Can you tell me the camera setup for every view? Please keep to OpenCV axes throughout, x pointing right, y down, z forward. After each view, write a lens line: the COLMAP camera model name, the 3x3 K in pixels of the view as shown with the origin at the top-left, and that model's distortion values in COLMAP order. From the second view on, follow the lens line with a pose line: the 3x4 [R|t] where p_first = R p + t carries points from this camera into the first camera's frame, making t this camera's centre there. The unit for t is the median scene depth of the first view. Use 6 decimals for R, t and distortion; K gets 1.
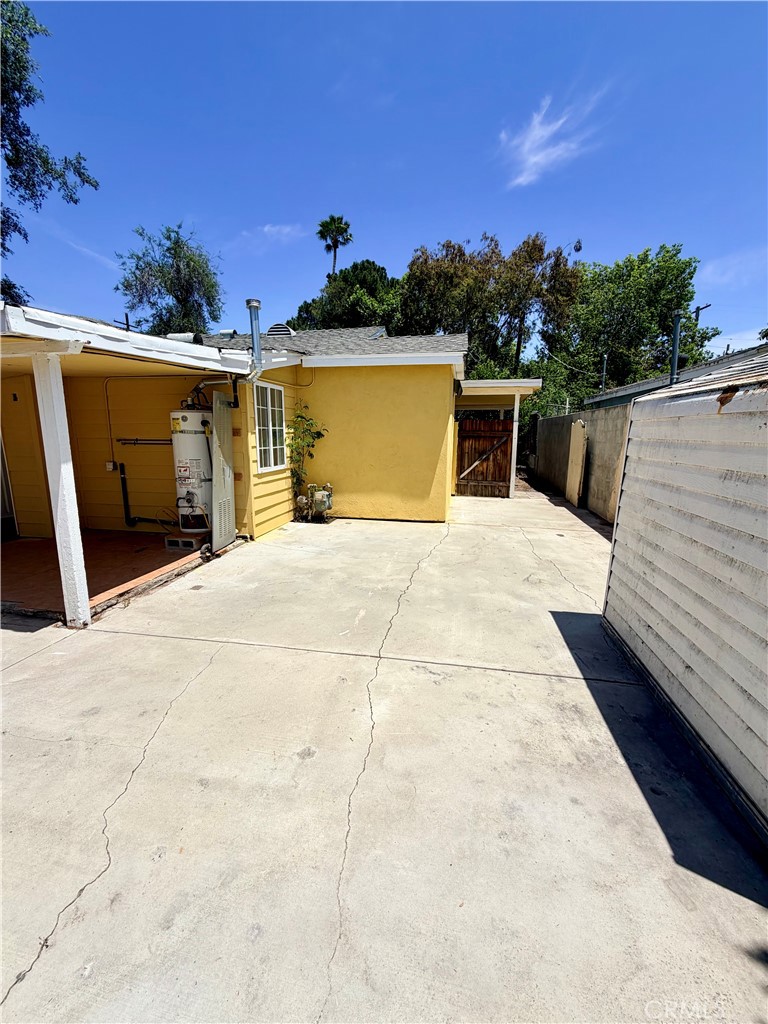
lens RADIAL K [[410.0, 0, 385.9], [0, 410.0, 510.7], [0, 0, 1]] dist [0.000871, -0.001134]
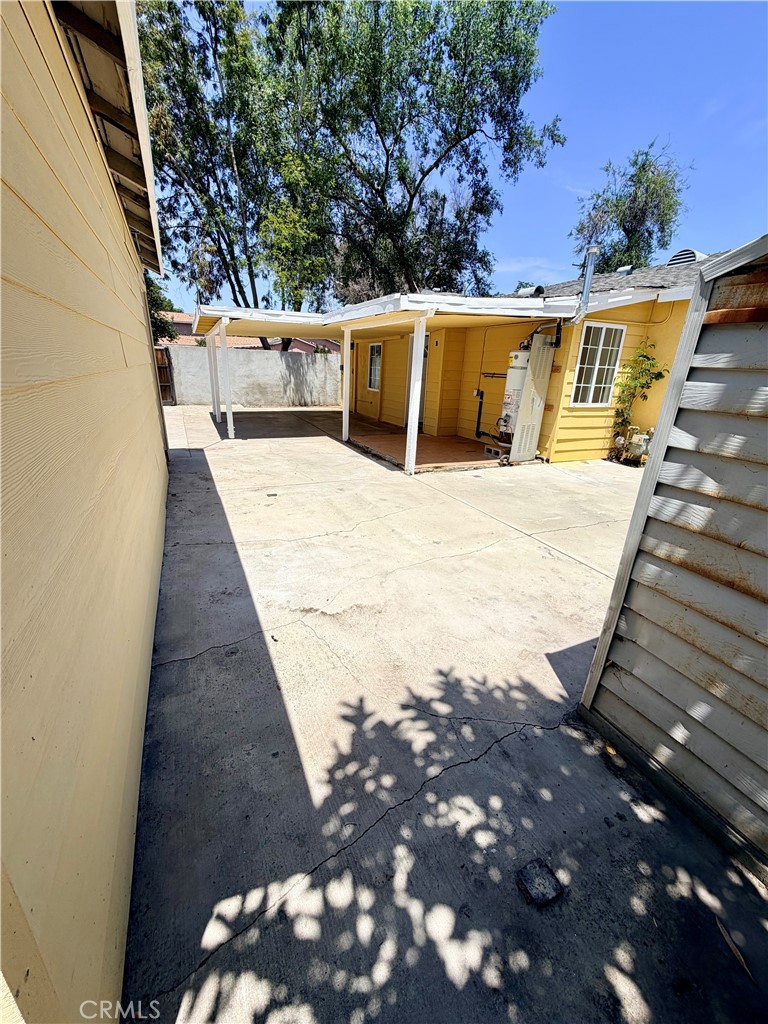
lens RADIAL K [[410.0, 0, 381.9], [0, 410.0, 511.4], [0, 0, 1]] dist [0.000871, -0.001134]
pose [[0.570719, 0.287550, -0.769152, 0.364201], [-0.186038, 0.957605, 0.219961, 0.034994], [0.799794, 0.017555, 0.600018, -0.106195]]
